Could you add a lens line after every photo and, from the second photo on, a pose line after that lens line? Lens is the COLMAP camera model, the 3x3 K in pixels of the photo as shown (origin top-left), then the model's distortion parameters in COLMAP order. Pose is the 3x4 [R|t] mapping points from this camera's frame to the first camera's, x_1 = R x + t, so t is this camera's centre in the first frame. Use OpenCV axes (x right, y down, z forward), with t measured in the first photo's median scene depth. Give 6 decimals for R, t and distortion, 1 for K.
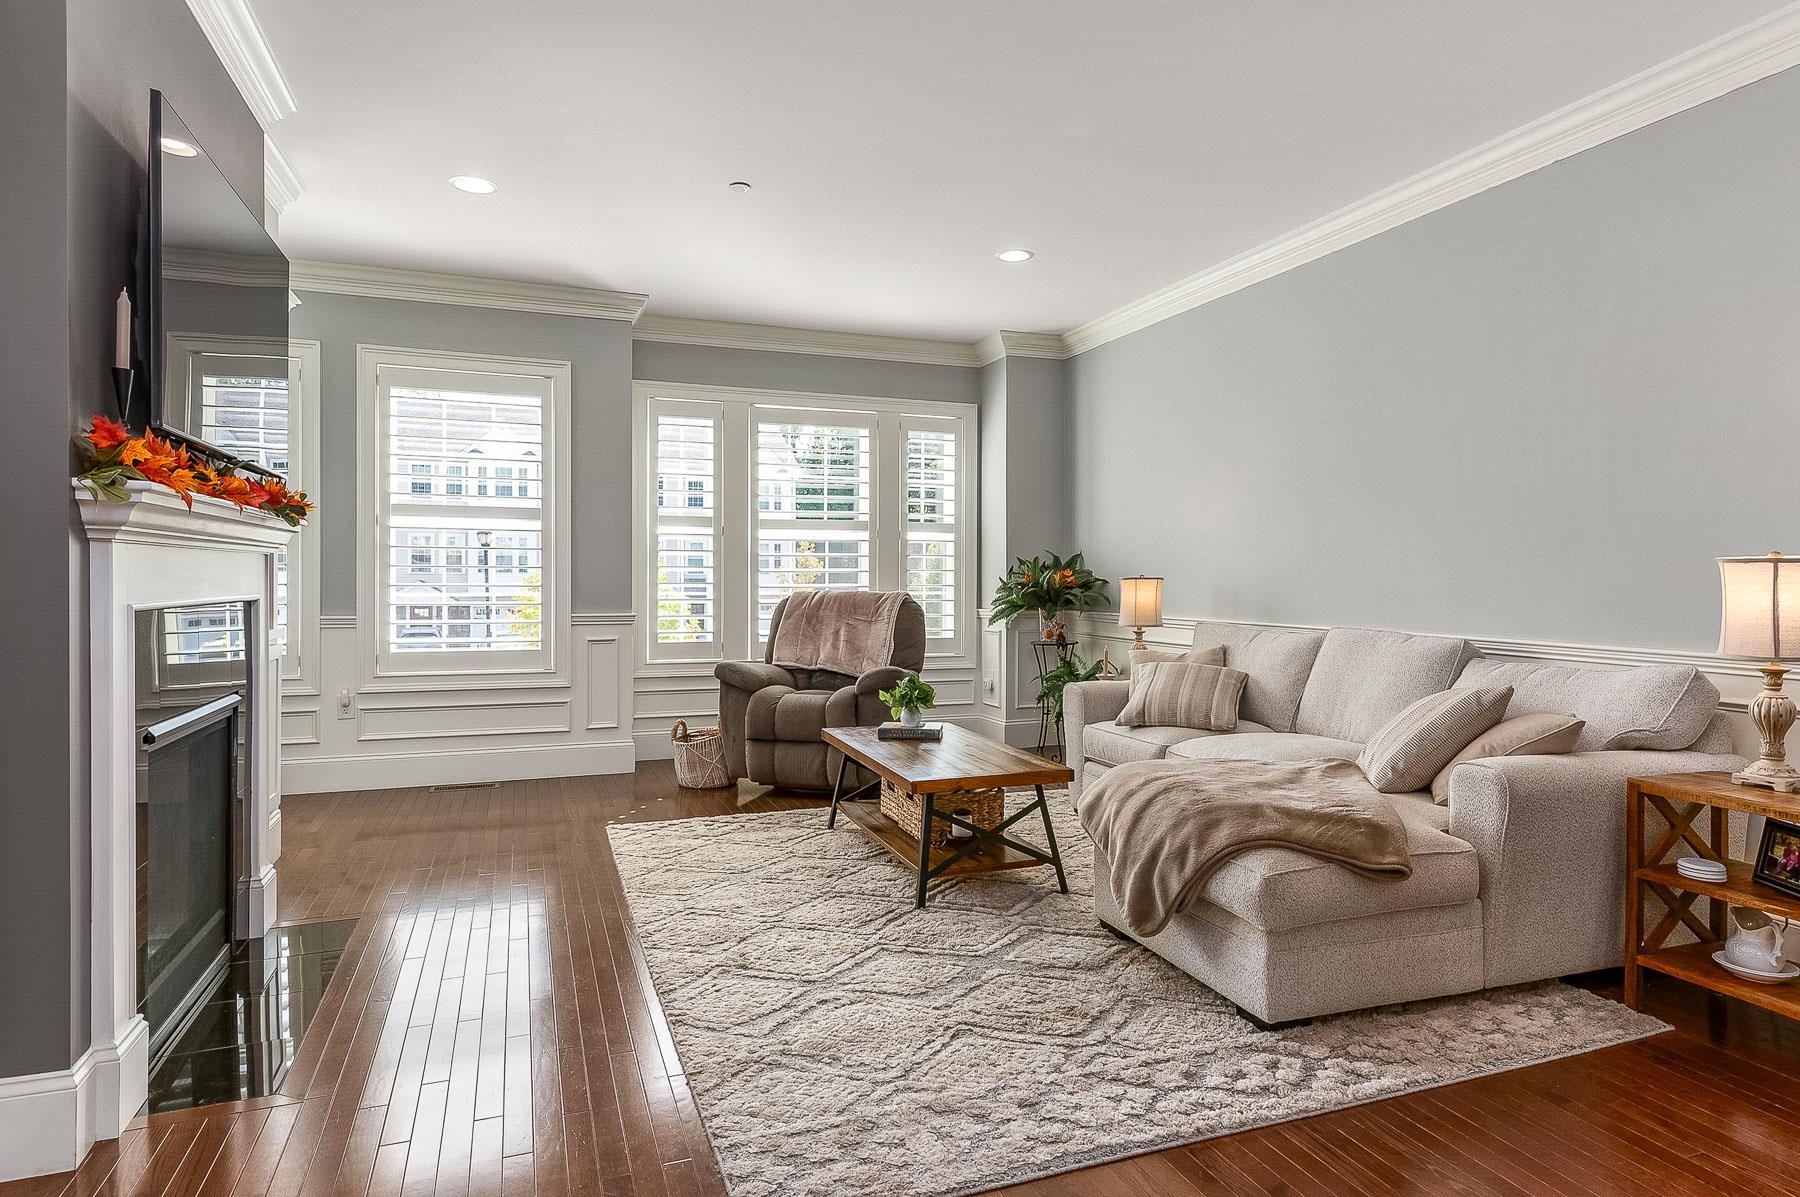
lens RADIAL K [[1012.1, 0, 900.0], [0, 1012.1, 598.5], [0, 0, 1]] dist [0.037430, -0.032736]
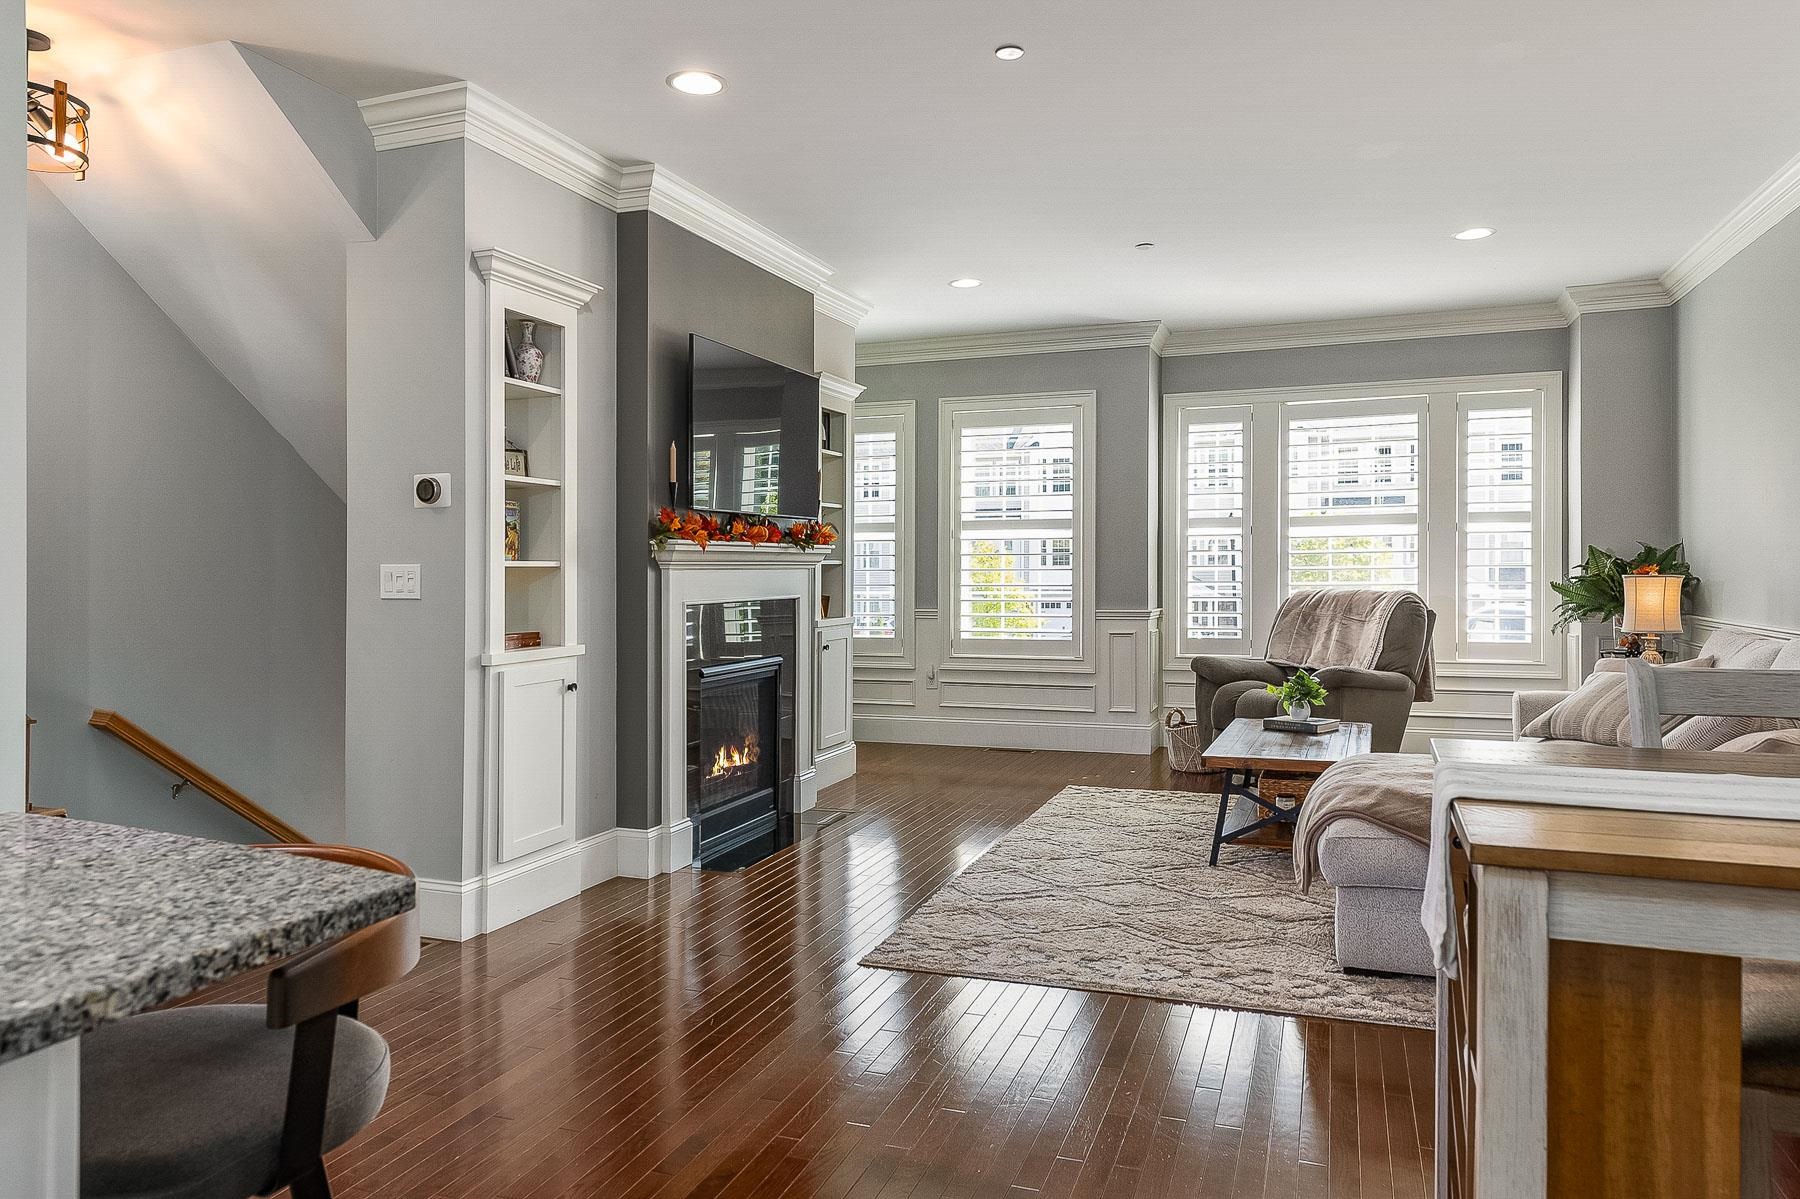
lens RADIAL K [[1192.3, 0, 893.6], [0, 1192.3, 589.7], [0, 0, 1]] dist [0.009539, -0.002879]
pose [[0.757441, 0.001301, -0.652902, 0.381963], [-0.002122, 0.999998, -0.000469, -0.006306], [0.652900, 0.001740, 0.757442, -0.165771]]
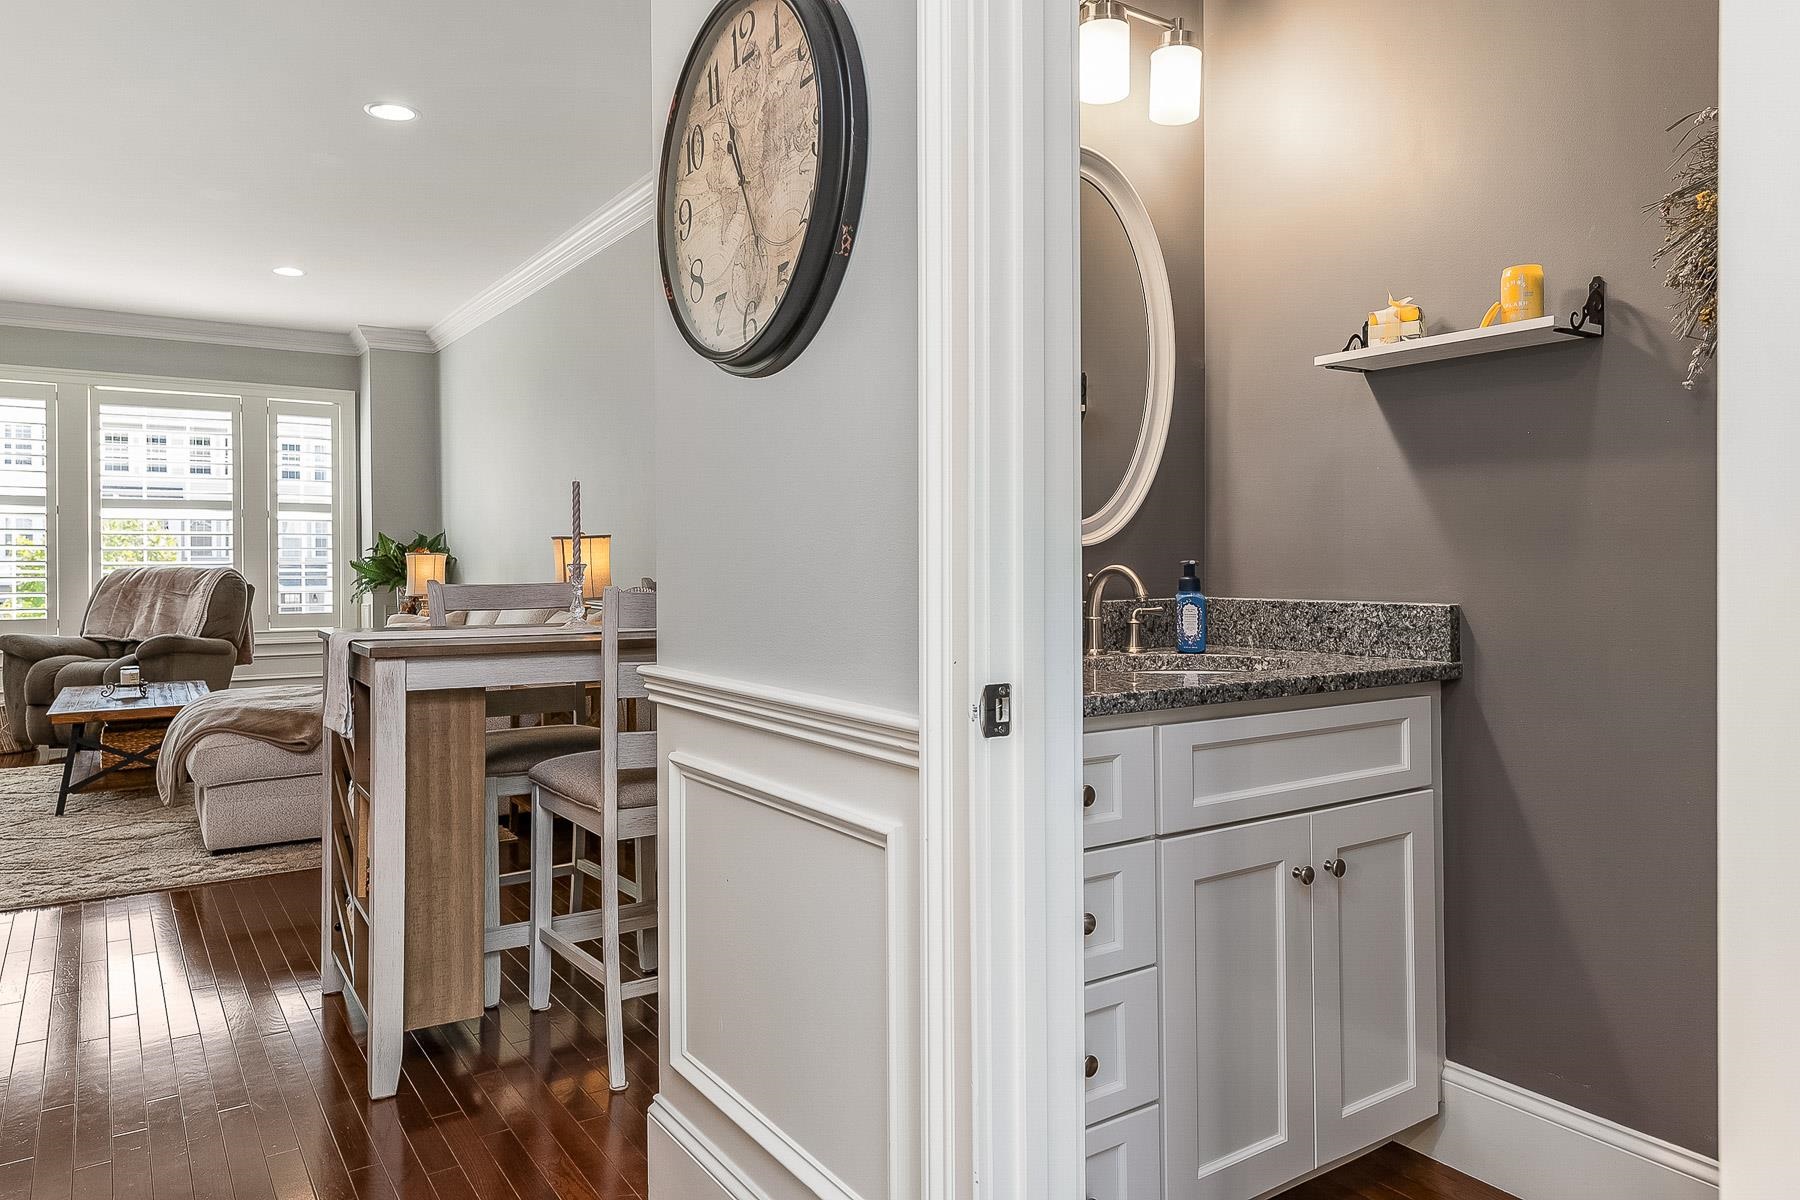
lens RADIAL K [[1170.8, 0, 859.4], [0, 1170.8, 575.1], [0, 0, 1]] dist [0.066107, -0.046221]
pose [[0.976821, -0.006366, 0.213961, 0.401838], [0.008271, 0.999934, -0.008010, 0.017258], [-0.213896, 0.009594, 0.976809, -0.390581]]
